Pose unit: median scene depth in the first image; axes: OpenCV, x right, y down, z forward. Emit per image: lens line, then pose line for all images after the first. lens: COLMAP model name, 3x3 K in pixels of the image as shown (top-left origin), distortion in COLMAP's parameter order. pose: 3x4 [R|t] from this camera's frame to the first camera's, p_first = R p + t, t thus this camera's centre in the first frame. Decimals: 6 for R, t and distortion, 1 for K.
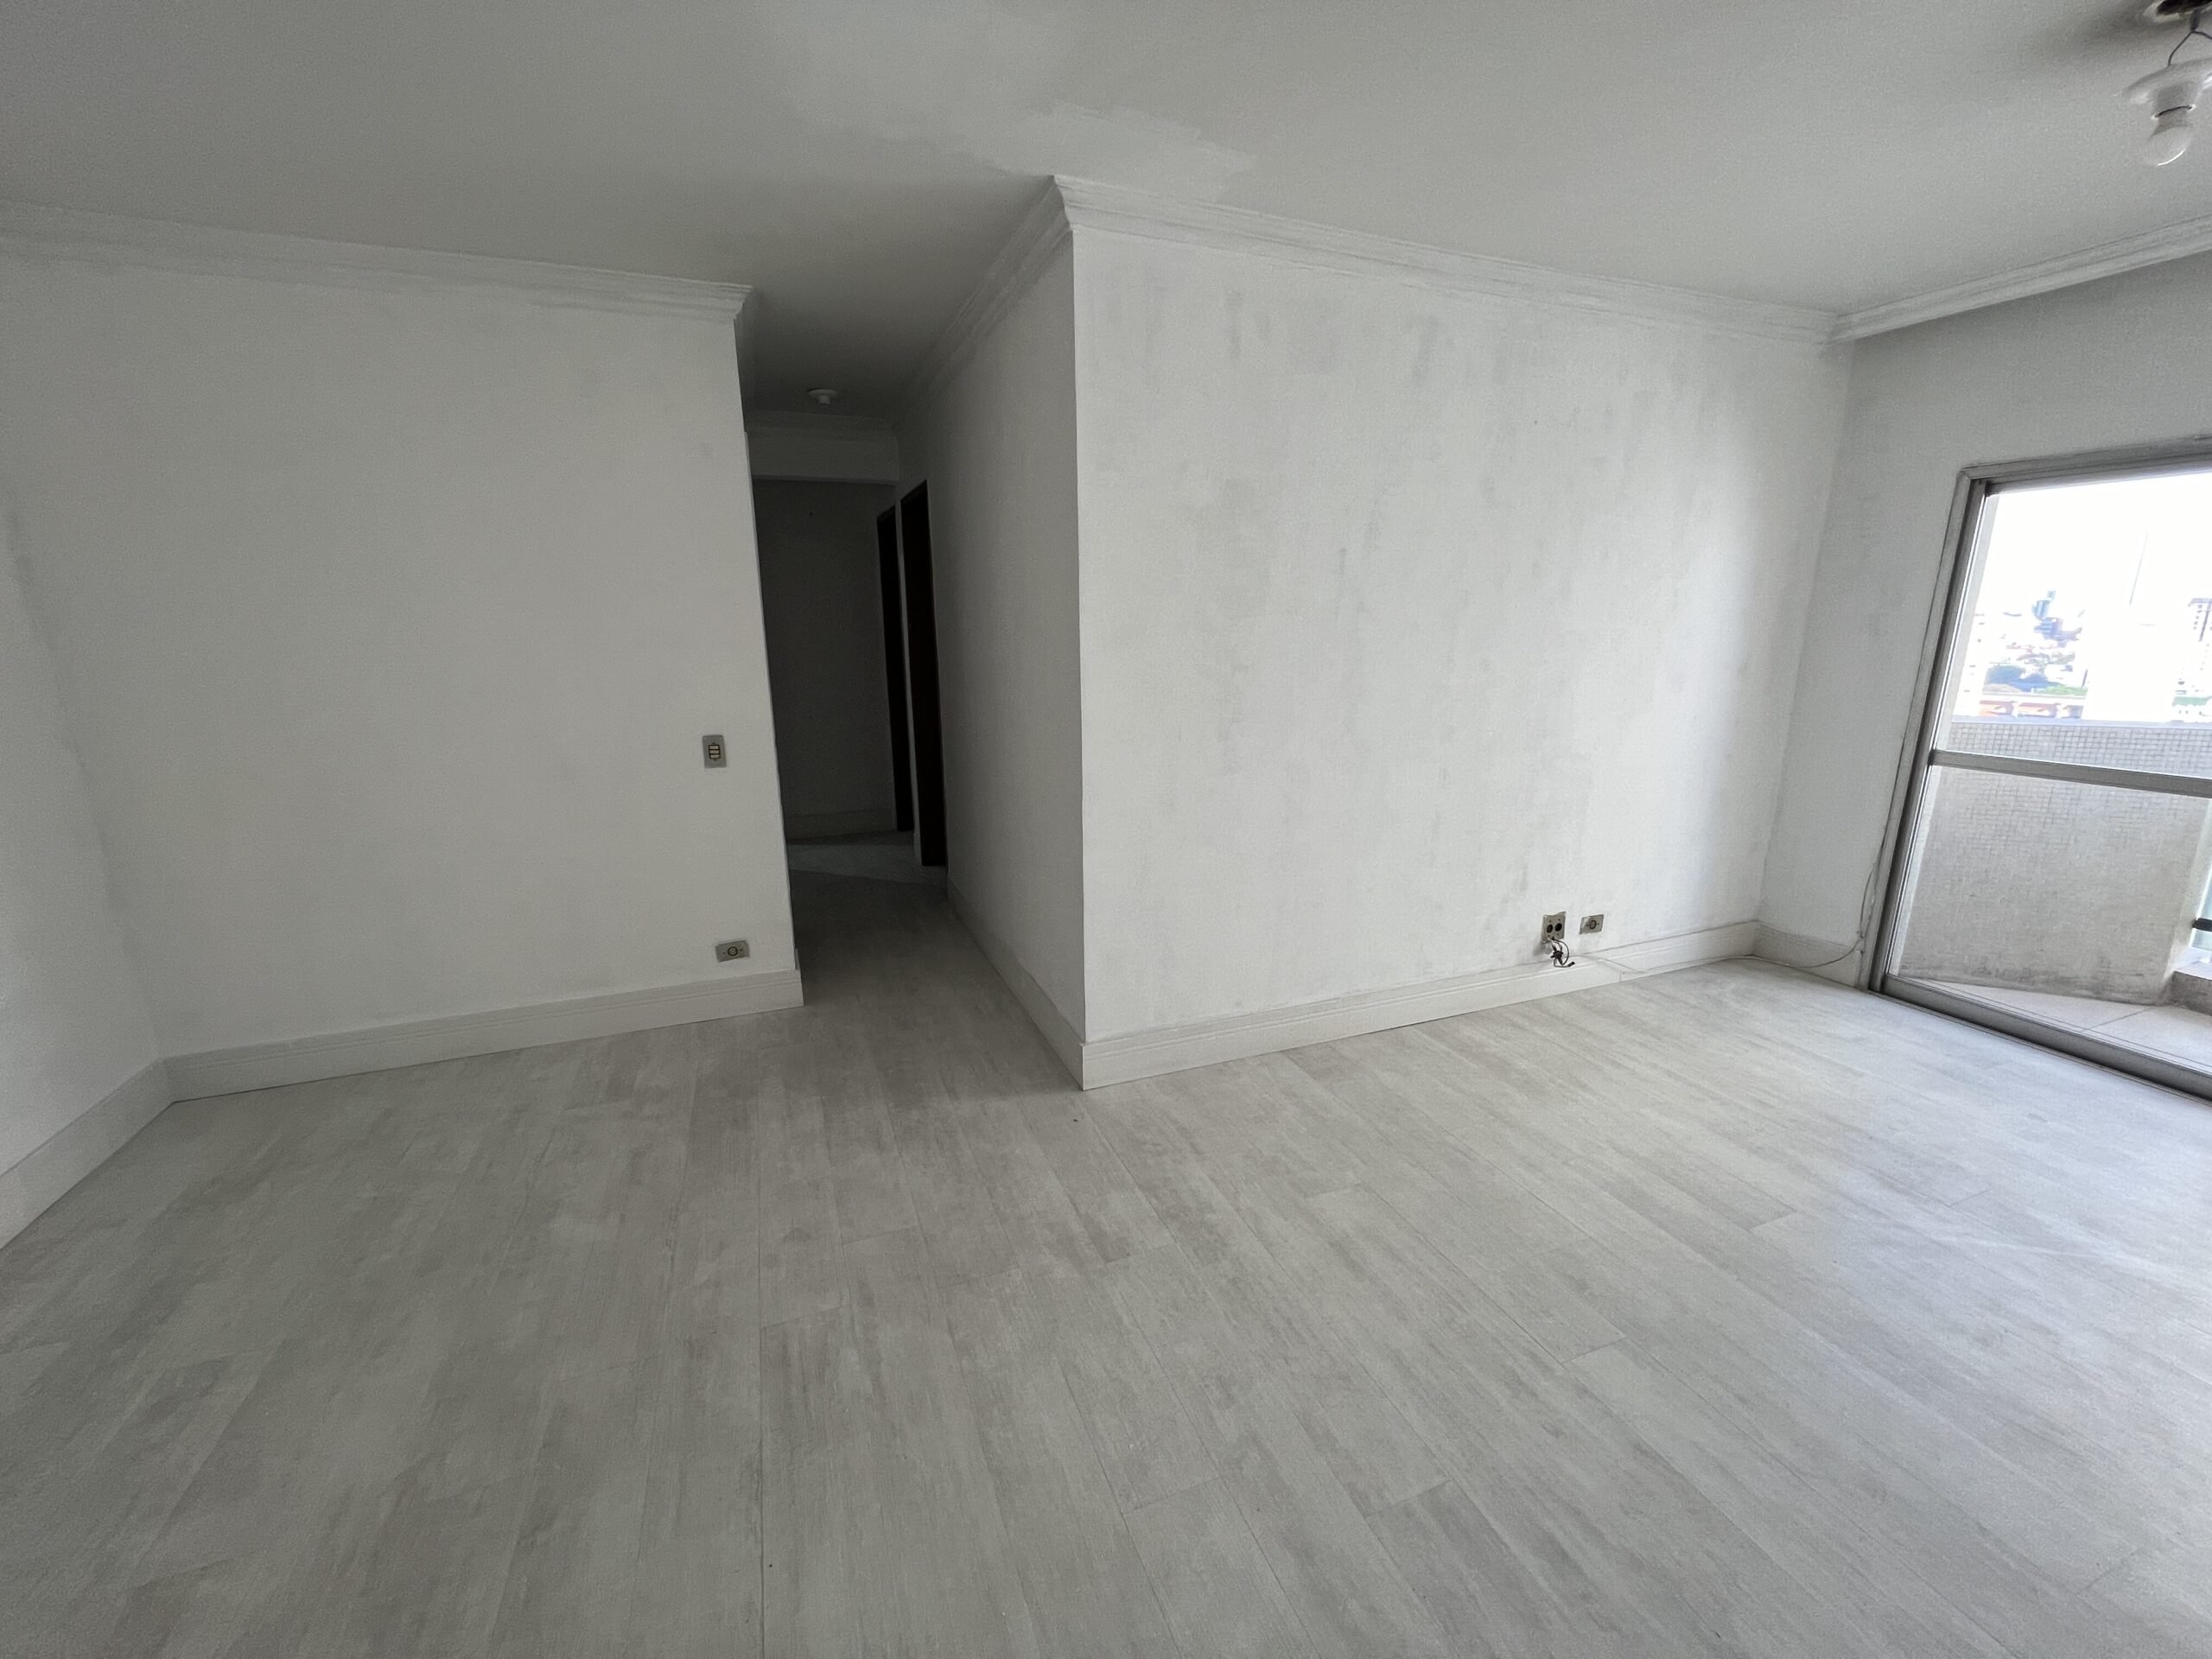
lens RADIAL K [[884.9, 0, 1106.0], [0, 884.9, 829.5], [0, 0, 1]] dist [0.000501, 0.000048]
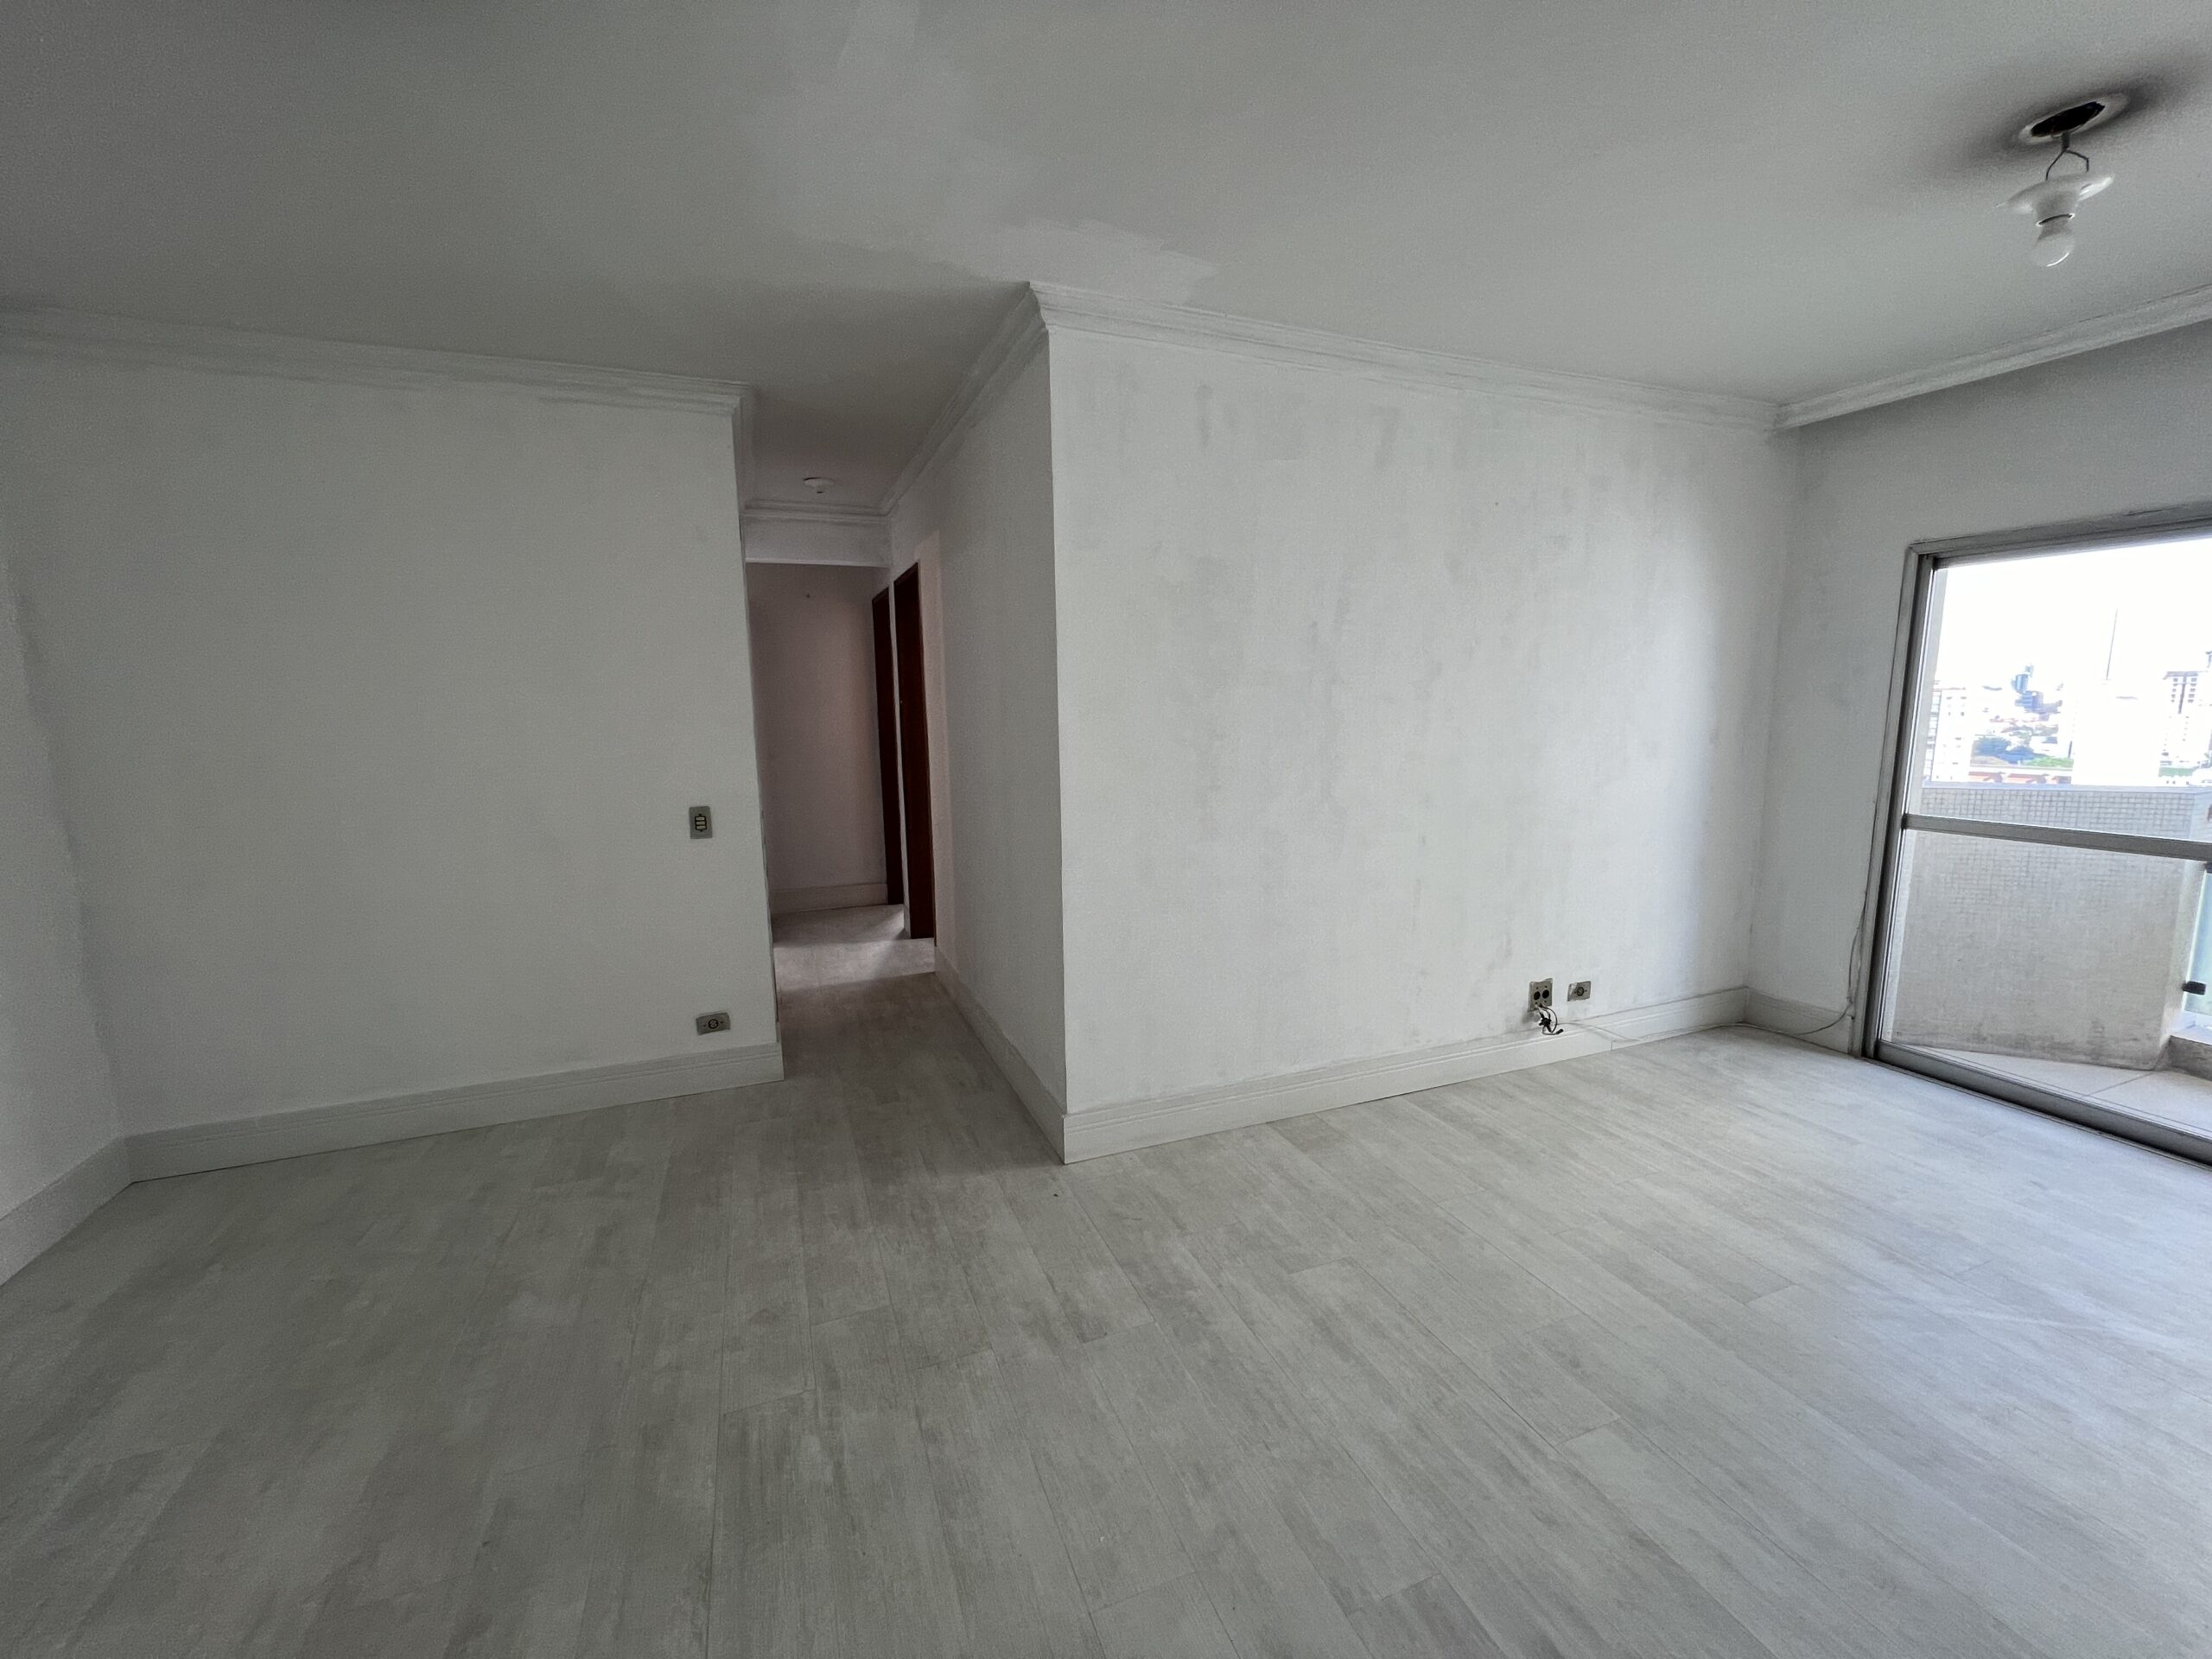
lens RADIAL K [[884.9, 0, 1106.0], [0, 884.9, 829.5], [0, 0, 1]] dist [0.000501, 0.000048]
pose [[0.999979, -0.006174, 0.001734, 0.020366], [0.006301, 0.996258, -0.086198, 0.010657], [-0.001195, 0.086207, 0.996276, -0.007652]]
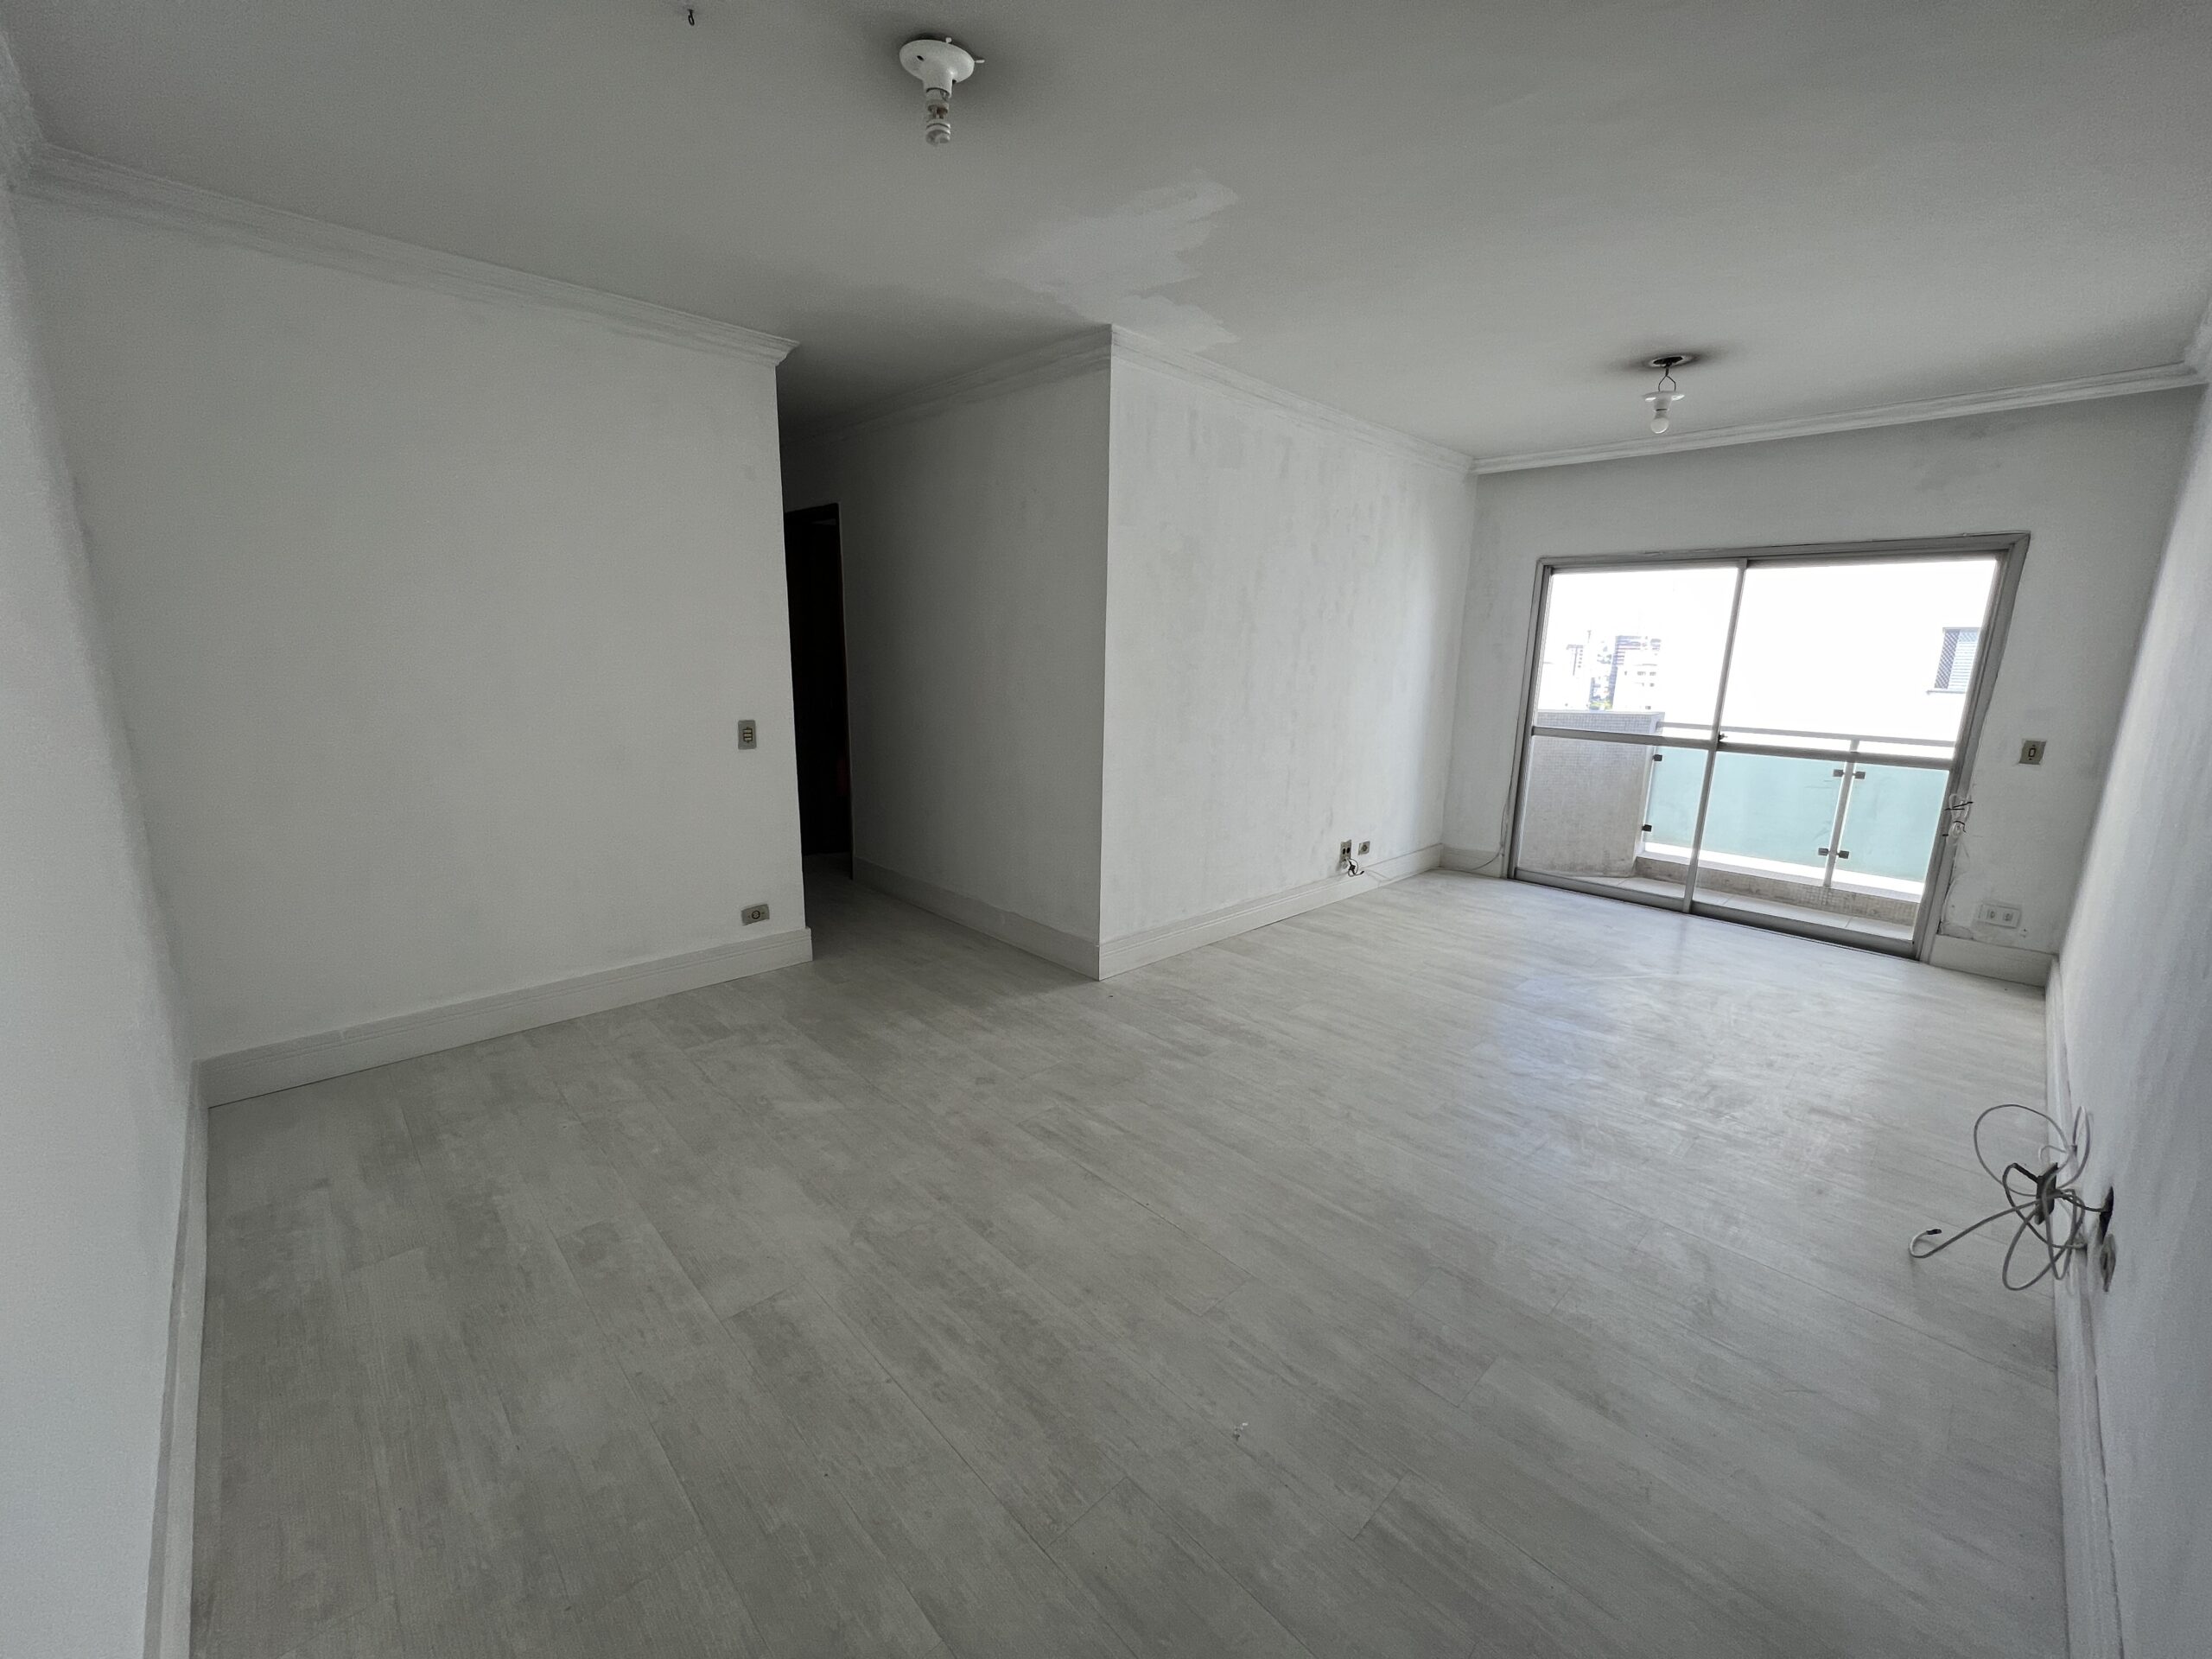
lens RADIAL K [[884.9, 0, 1106.0], [0, 884.9, 829.5], [0, 0, 1]] dist [0.000501, 0.000048]
pose [[0.920899, -0.053280, 0.386142, -0.515701], [0.061969, 0.998027, -0.010079, 0.080661], [-0.384843, 0.033210, 0.922384, -0.240261]]
